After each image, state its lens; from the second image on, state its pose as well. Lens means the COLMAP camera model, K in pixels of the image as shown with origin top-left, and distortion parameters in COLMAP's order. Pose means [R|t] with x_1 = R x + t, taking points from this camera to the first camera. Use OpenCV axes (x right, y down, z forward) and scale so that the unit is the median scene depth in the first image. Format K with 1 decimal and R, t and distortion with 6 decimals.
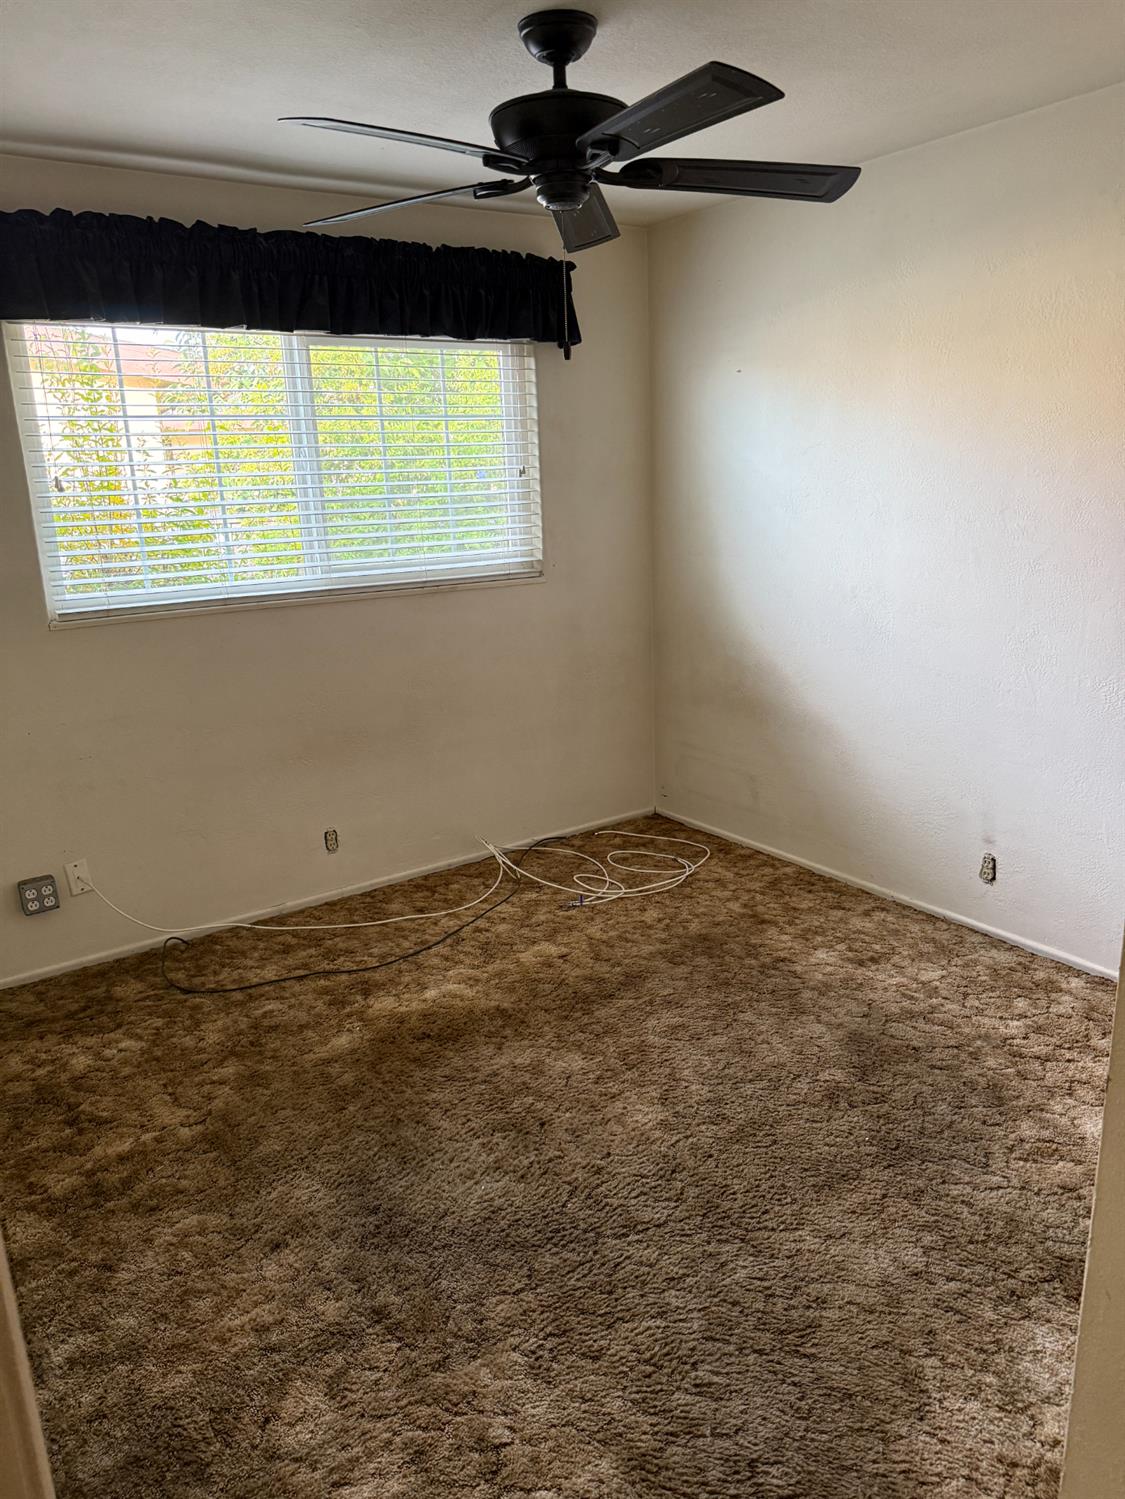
lens RADIAL K [[1047.2, 0, 562.3], [0, 1047.2, 751.4], [0, 0, 1]] dist [0.072693, -0.089487]
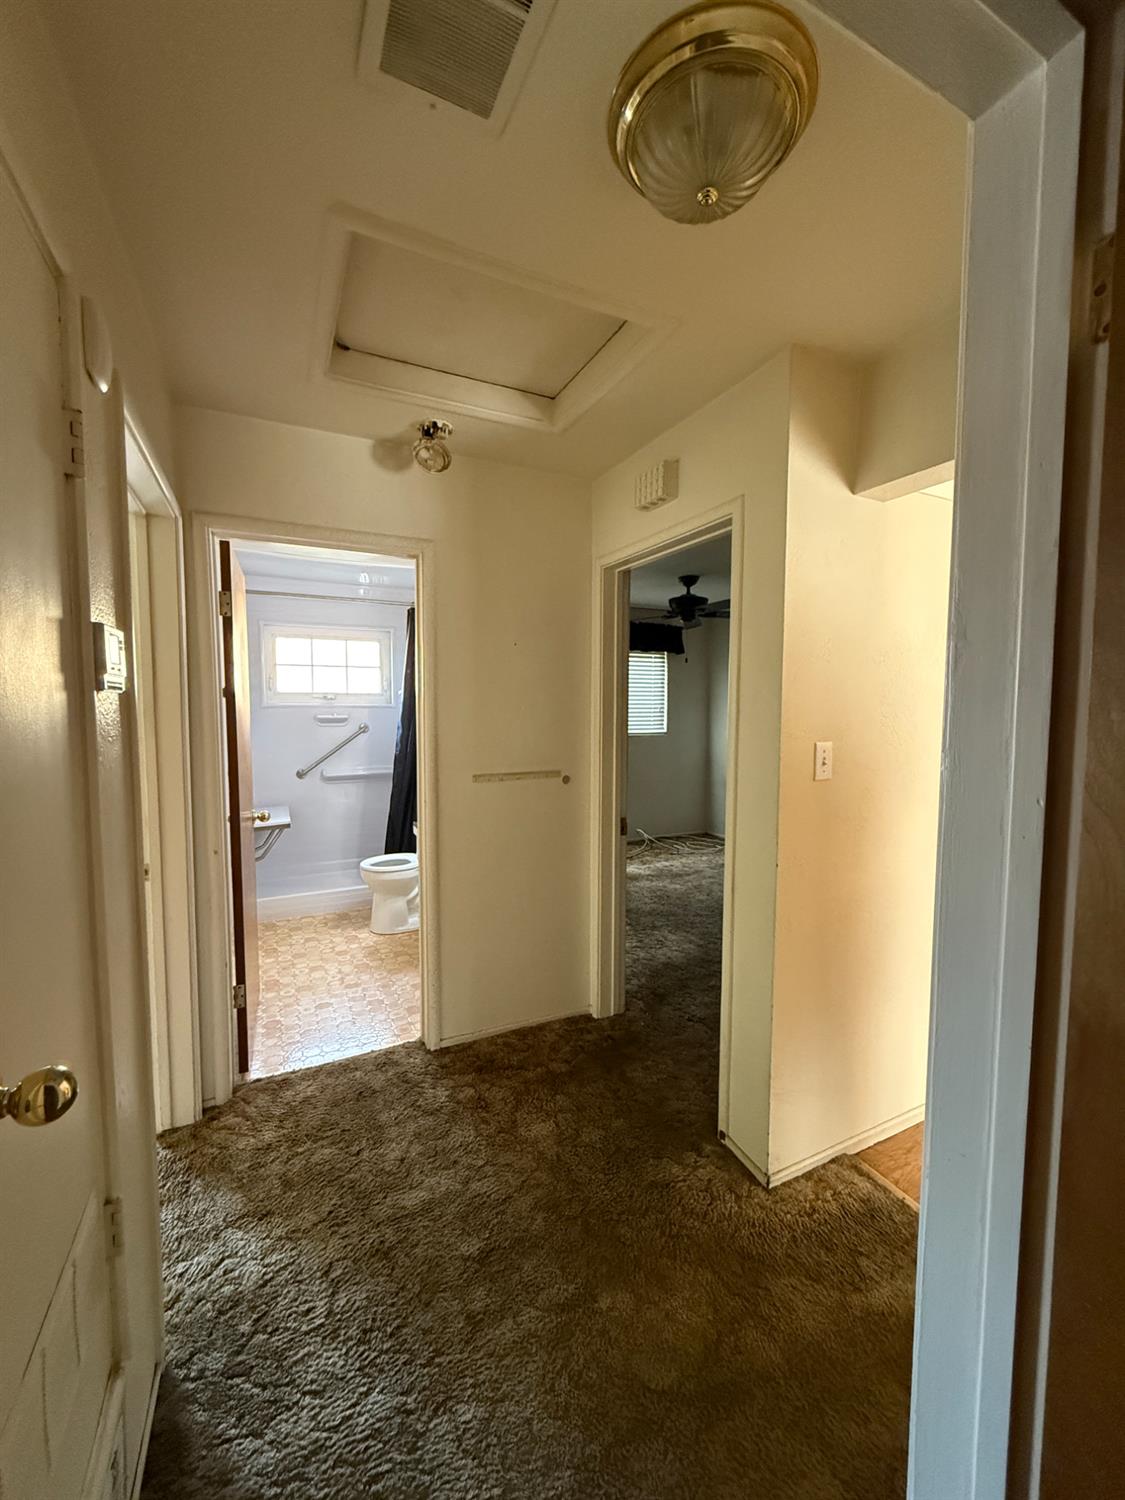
lens RADIAL K [[599.5, 0, 565.8], [0, 599.5, 745.1], [0, 0, 1]] dist [0.003754, 0.000000]
pose [[0.988426, 0.050744, -0.142968, -0.094383], [-0.077573, 0.978936, -0.188856, 0.299816], [0.130374, 0.197760, 0.971542, -0.926735]]
